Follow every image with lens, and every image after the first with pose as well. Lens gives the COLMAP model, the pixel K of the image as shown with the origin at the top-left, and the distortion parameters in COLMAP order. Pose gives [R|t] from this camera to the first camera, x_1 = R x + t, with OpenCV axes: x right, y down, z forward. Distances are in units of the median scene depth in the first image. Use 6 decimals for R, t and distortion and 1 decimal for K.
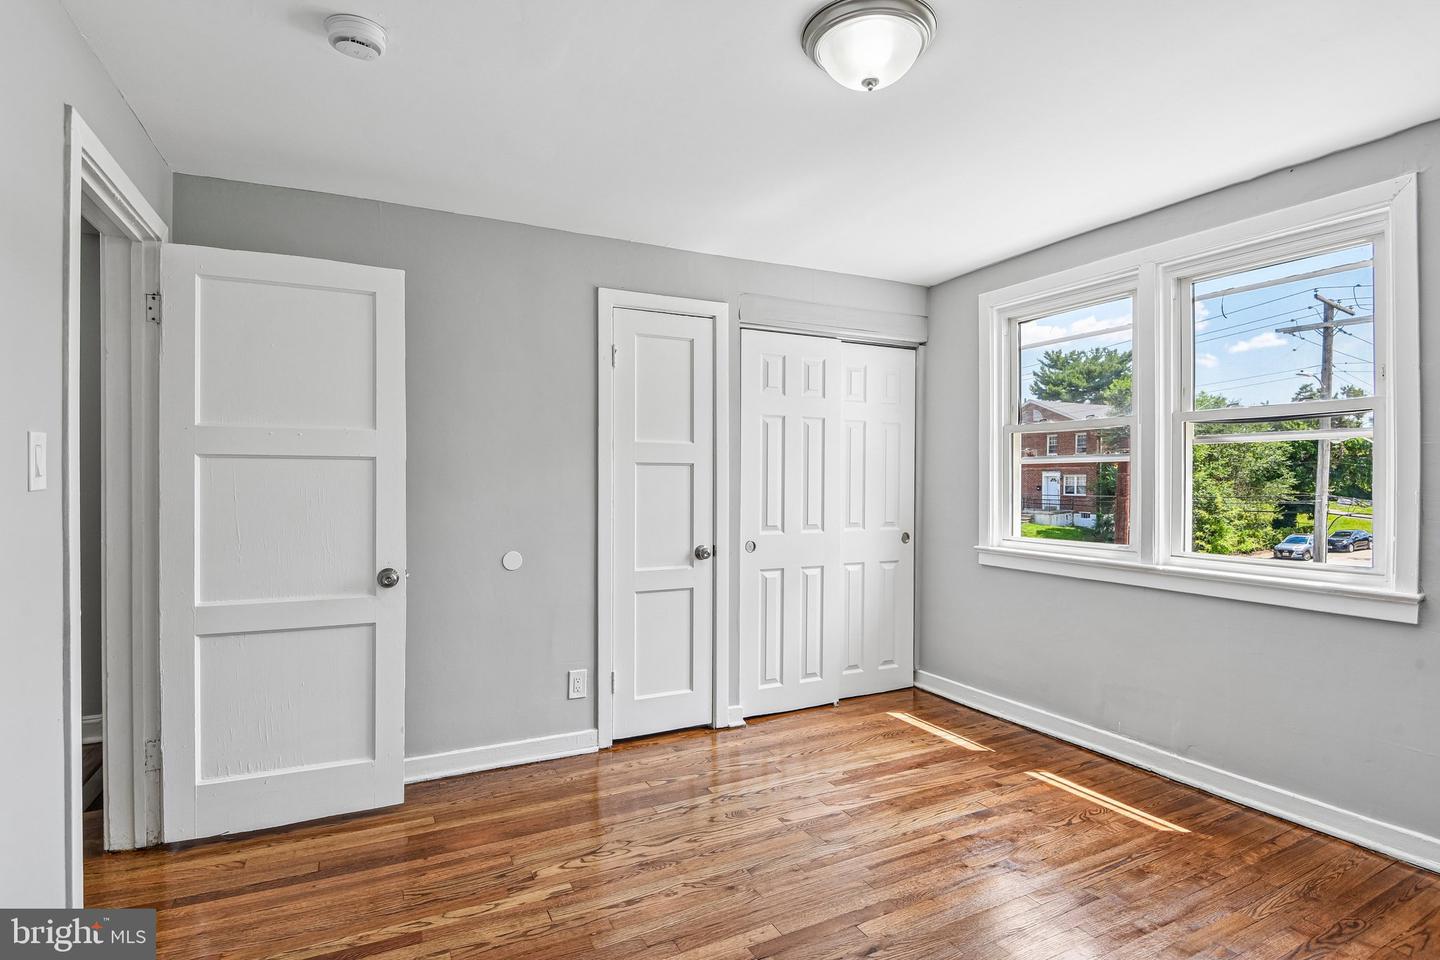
lens RADIAL K [[721.1, 0, 726.1], [0, 721.1, 482.2], [0, 0, 1]] dist [-0.032462, -0.000442]
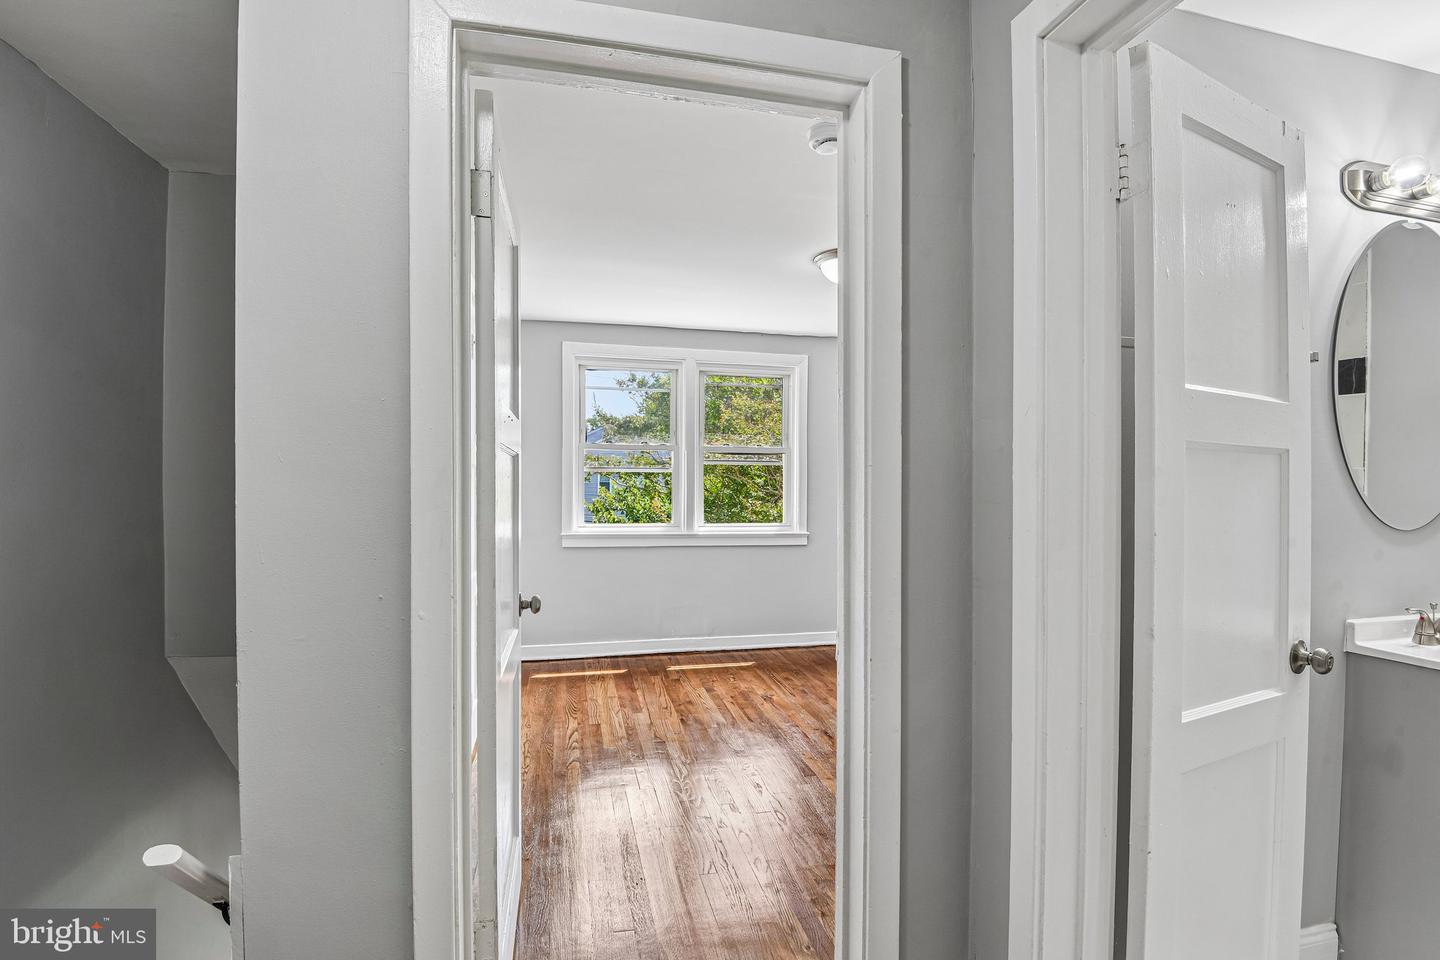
lens RADIAL K [[717.2, 0, 720.0], [0, 717.2, 480.0], [0, 0, 1]] dist [0.000264, -0.008770]
pose [[0.230576, 0.003677, 0.973047, -1.109755], [-0.004470, 0.999986, -0.002719, -0.008114], [-0.973044, -0.003722, 0.230590, 0.542584]]
